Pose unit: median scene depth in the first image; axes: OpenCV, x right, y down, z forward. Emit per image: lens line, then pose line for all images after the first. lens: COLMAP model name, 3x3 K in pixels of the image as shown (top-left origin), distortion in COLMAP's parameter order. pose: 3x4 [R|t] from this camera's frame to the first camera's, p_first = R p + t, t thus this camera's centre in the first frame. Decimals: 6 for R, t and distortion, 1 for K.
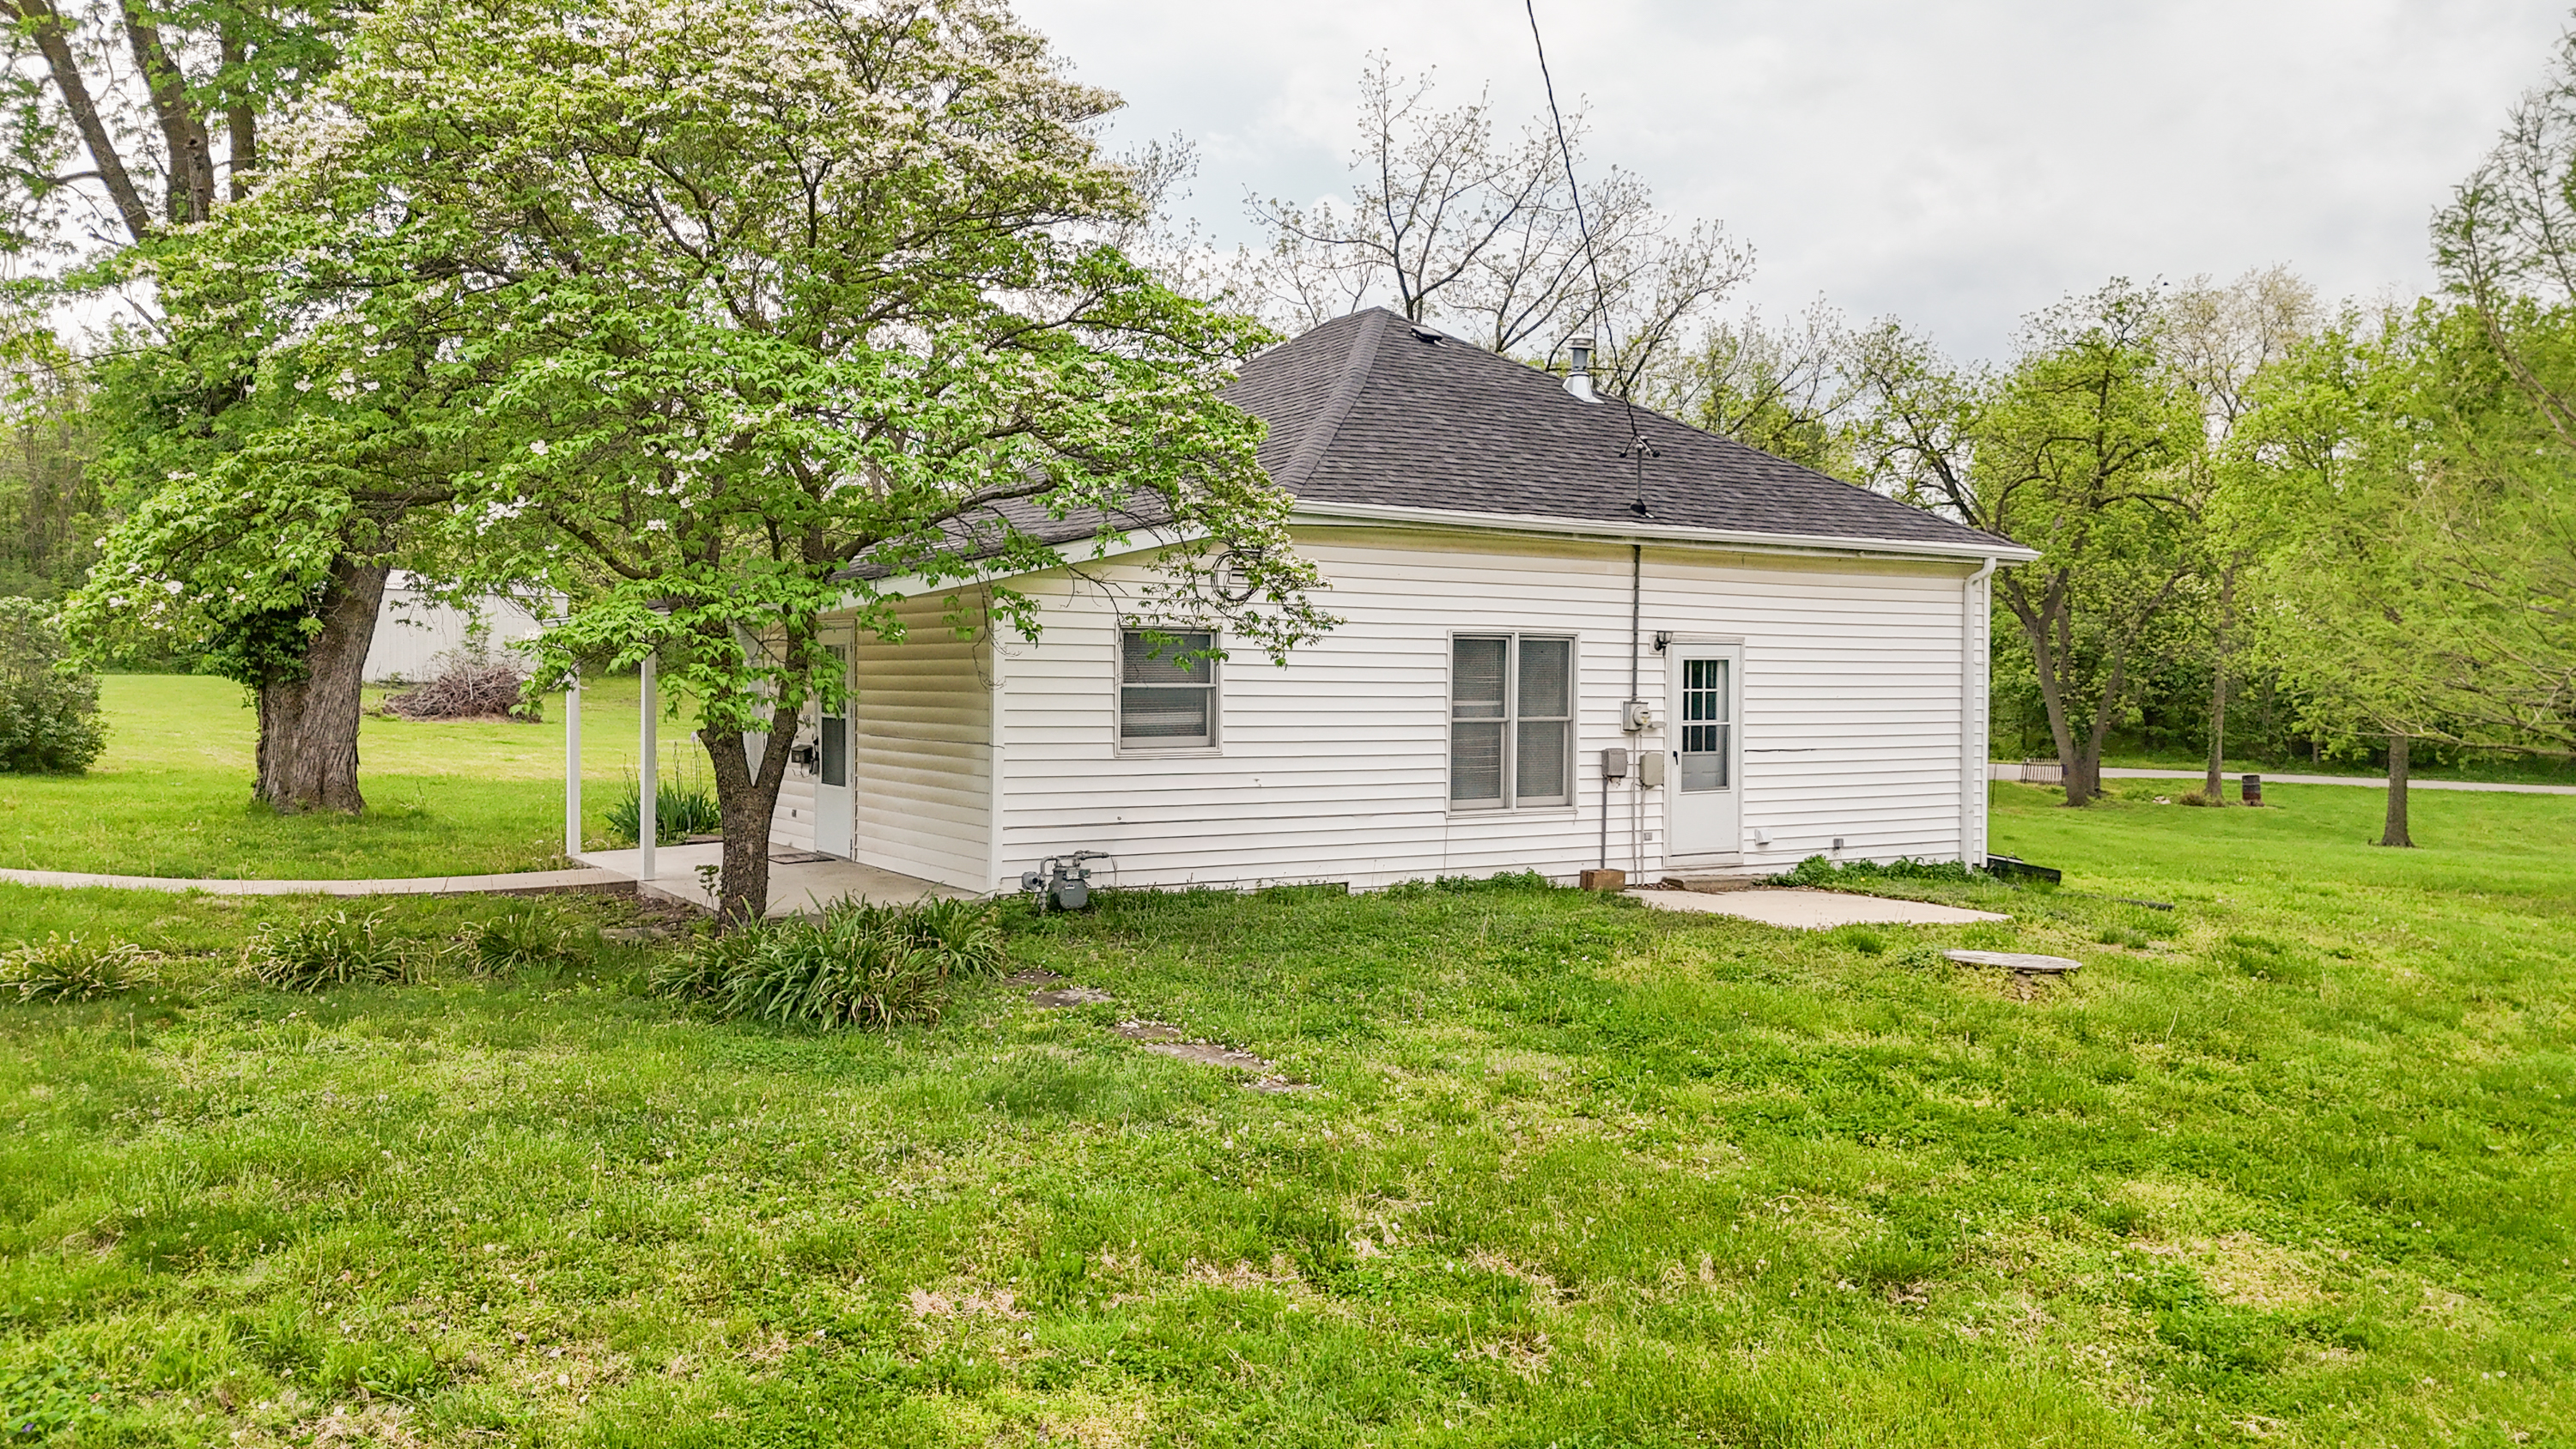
lens RADIAL K [[1880.3, 0, 1297.4], [0, 1880.3, 720.7], [0, 0, 1]] dist [0.061378, -0.061564]
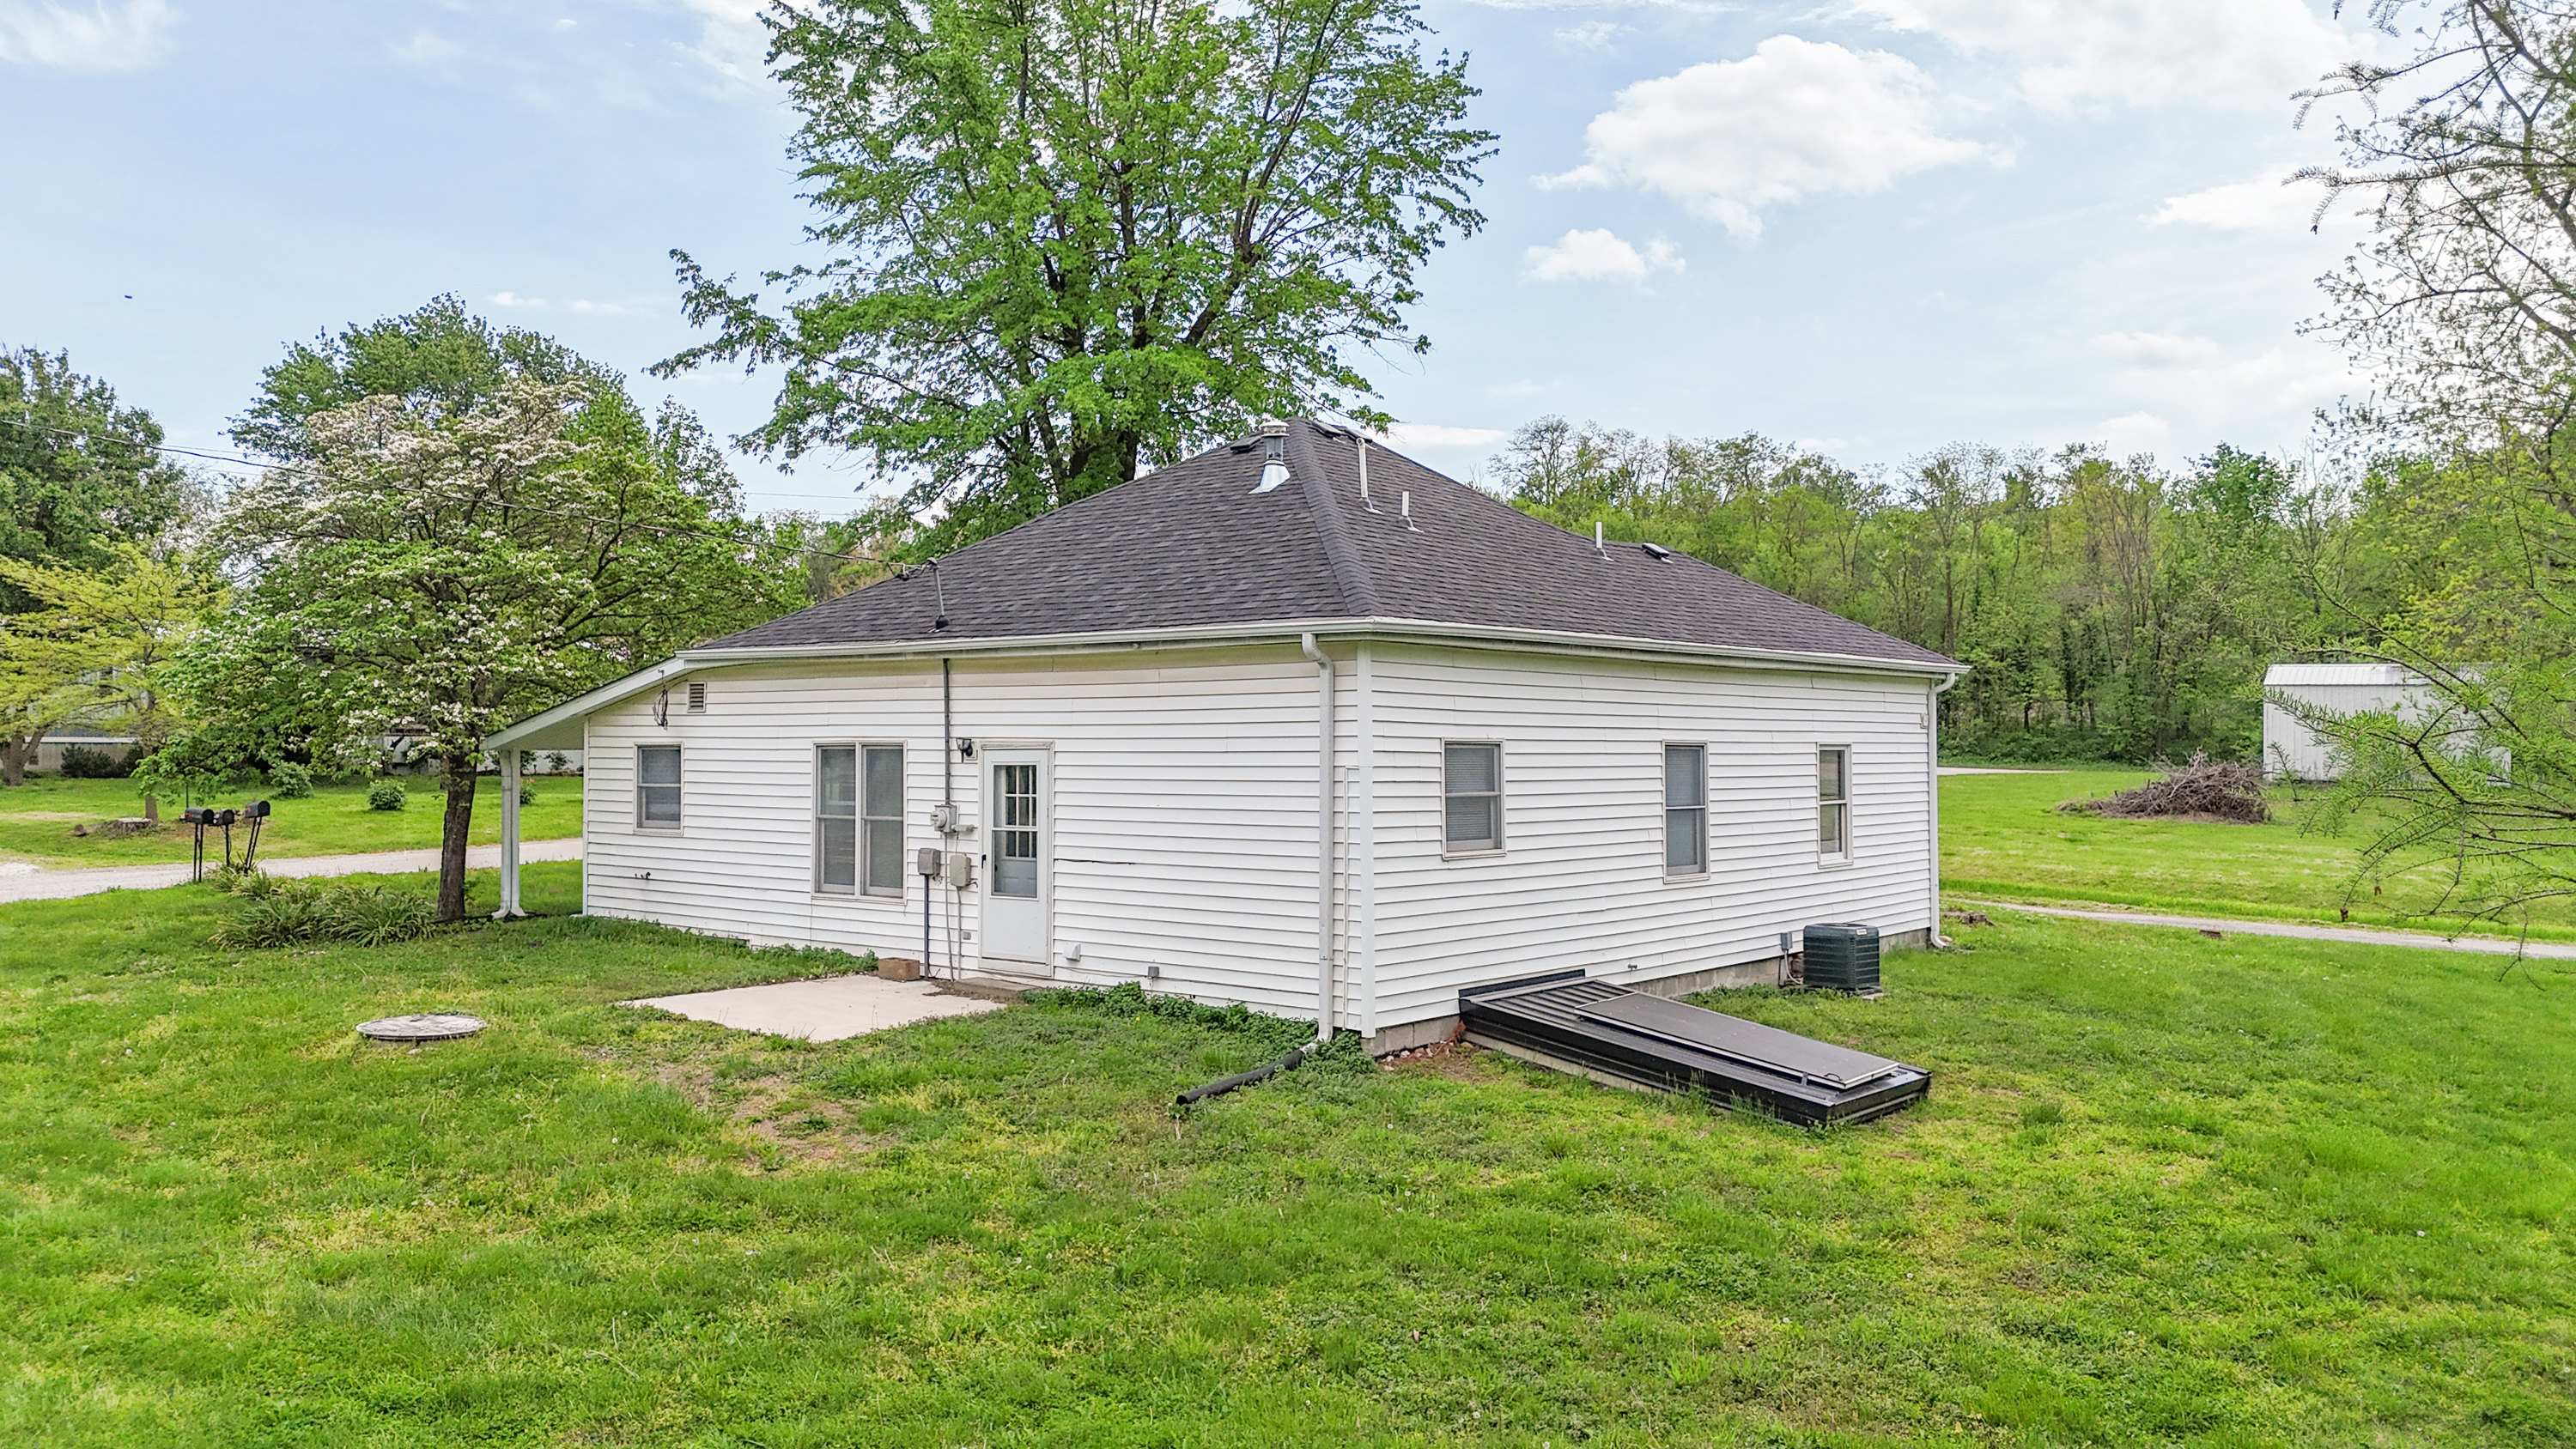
lens RADIAL K [[1880.3, 0, 1299.8], [0, 1880.3, 720.0], [0, 0, 1]] dist [0.061378, -0.061564]
pose [[0.322797, -0.025020, -0.946138, 1.241898], [-0.024315, 0.999101, -0.034717, -0.025993], [0.946156, 0.034212, 0.321898, 0.844266]]
